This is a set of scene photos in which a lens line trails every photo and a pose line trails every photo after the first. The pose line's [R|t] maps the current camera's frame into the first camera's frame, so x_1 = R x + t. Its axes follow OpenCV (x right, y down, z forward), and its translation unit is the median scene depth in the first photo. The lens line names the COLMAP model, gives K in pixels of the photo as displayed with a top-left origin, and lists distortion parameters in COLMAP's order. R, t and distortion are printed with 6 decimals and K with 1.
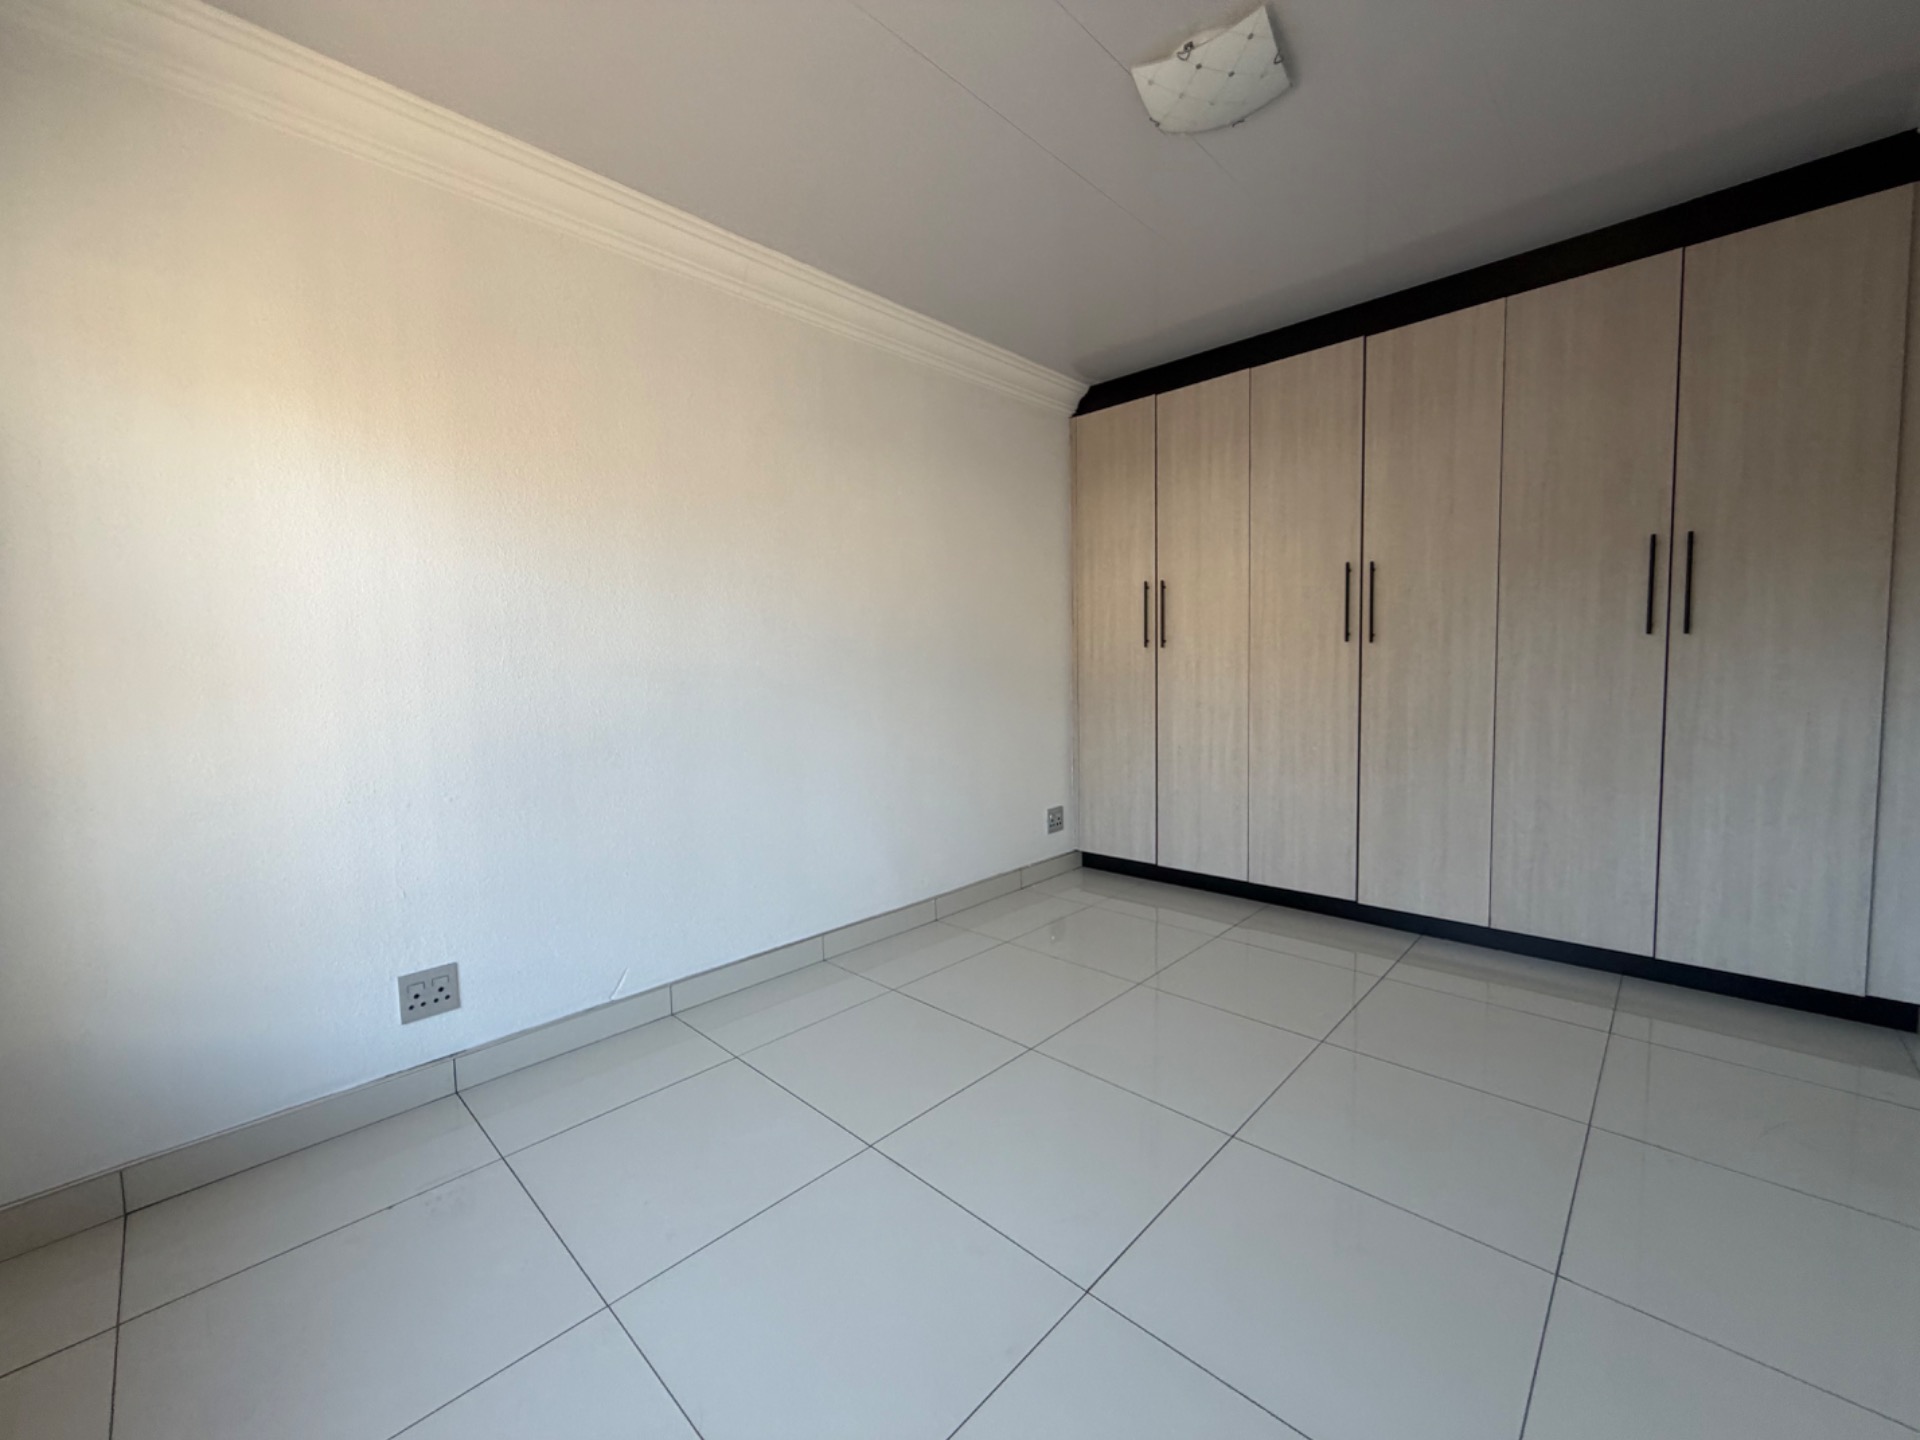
lens RADIAL K [[765.4, 0, 962.7], [0, 765.4, 718.7], [0, 0, 1]] dist [0.013214, -0.000219]
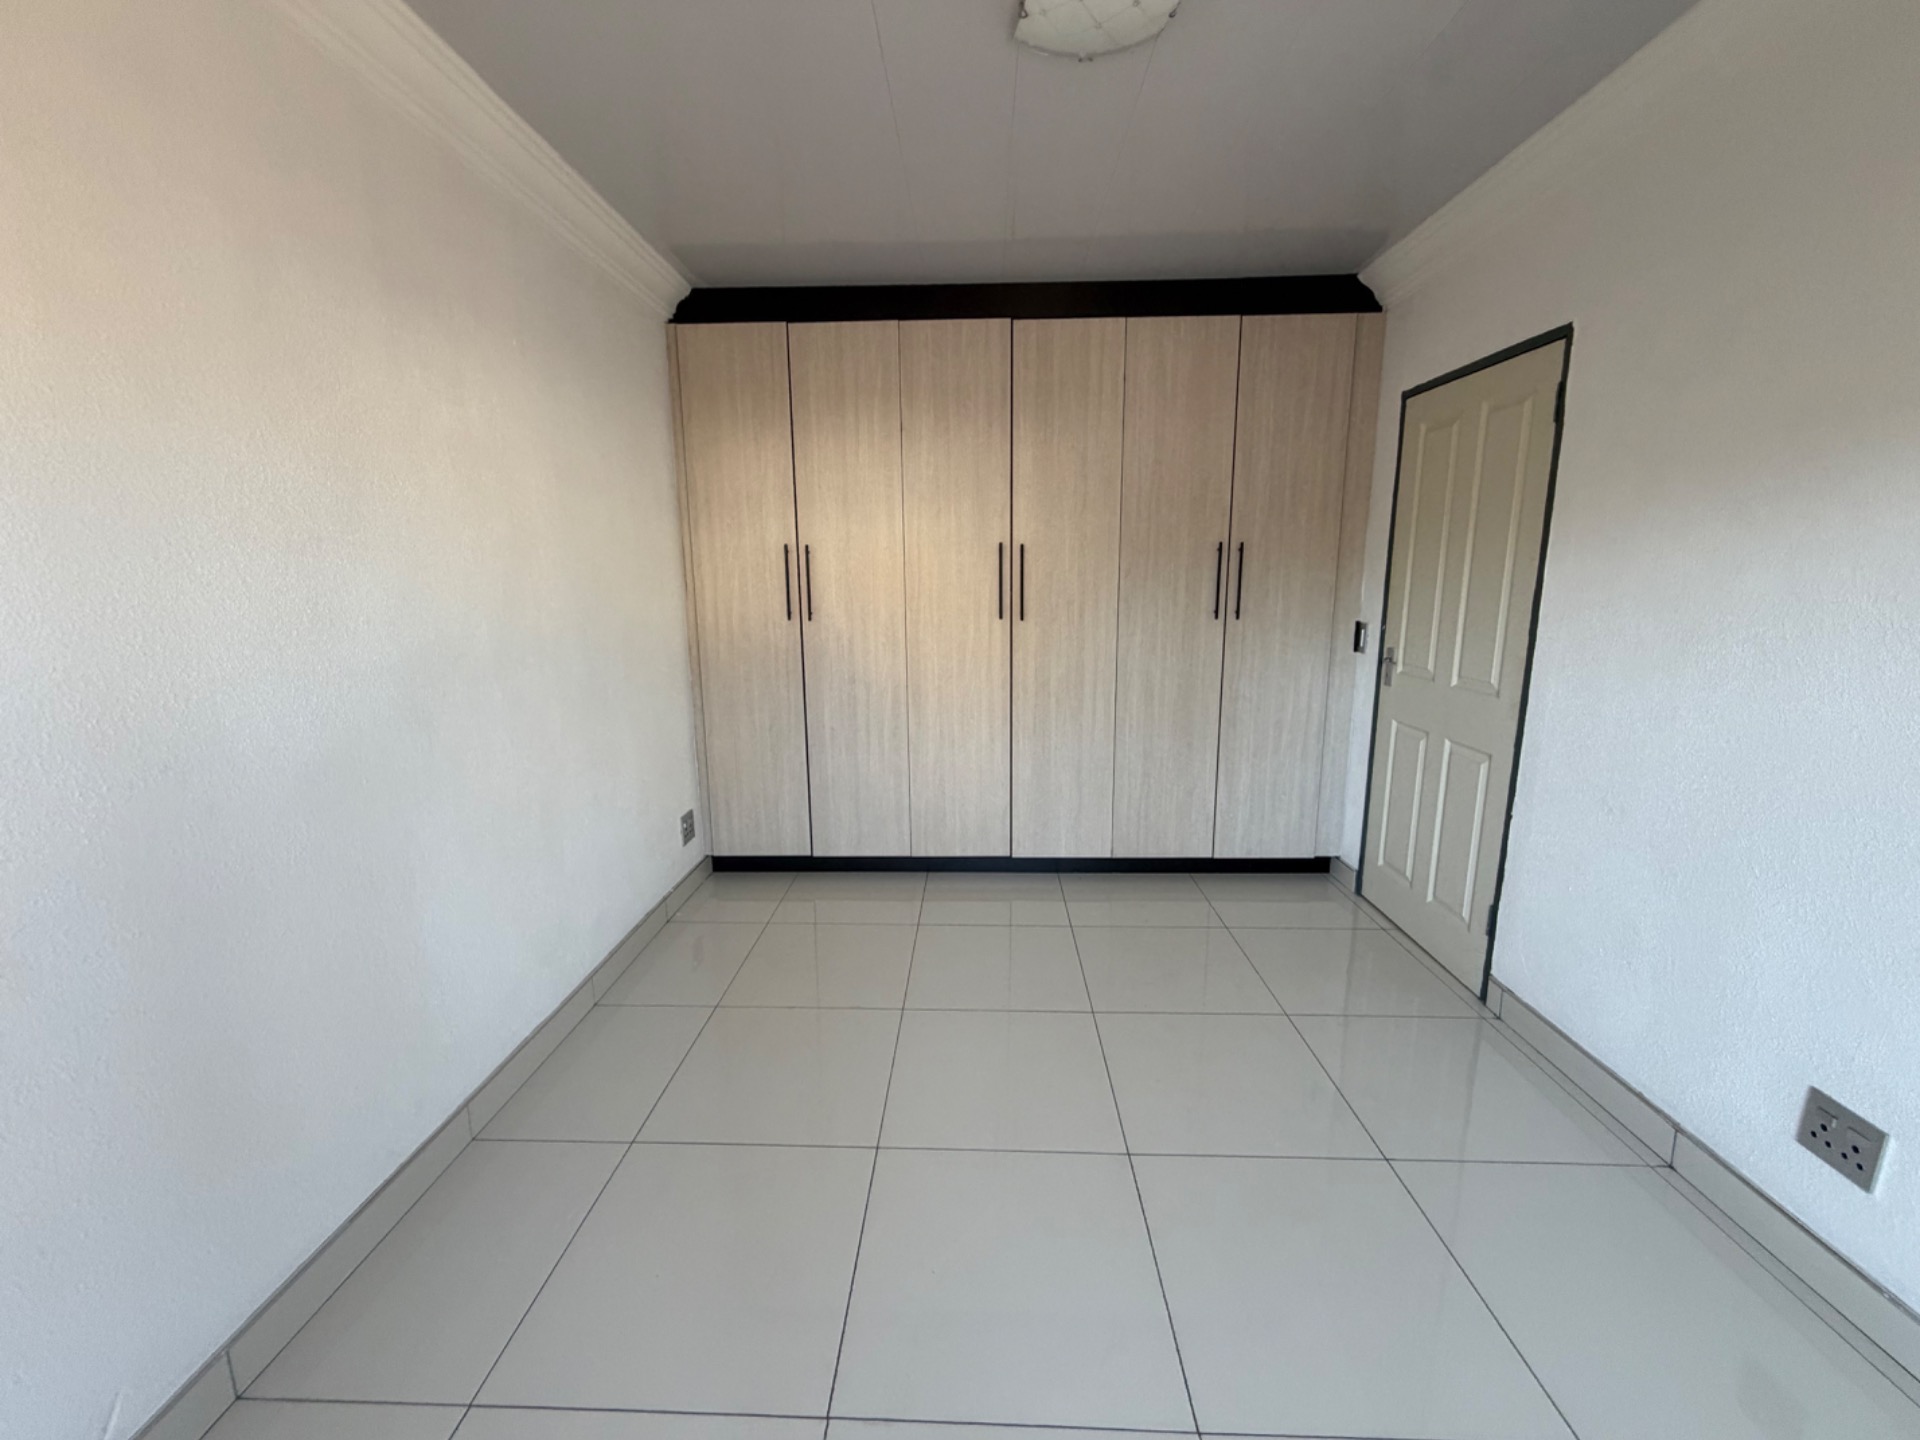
lens RADIAL K [[765.4, 0, 956.2], [0, 765.4, 717.4], [0, 0, 1]] dist [0.013214, -0.000219]
pose [[0.752718, -0.106956, 0.649597, -0.231652], [0.042481, 0.992549, 0.114199, -0.085936], [-0.656971, -0.058364, 0.751653, 0.236972]]
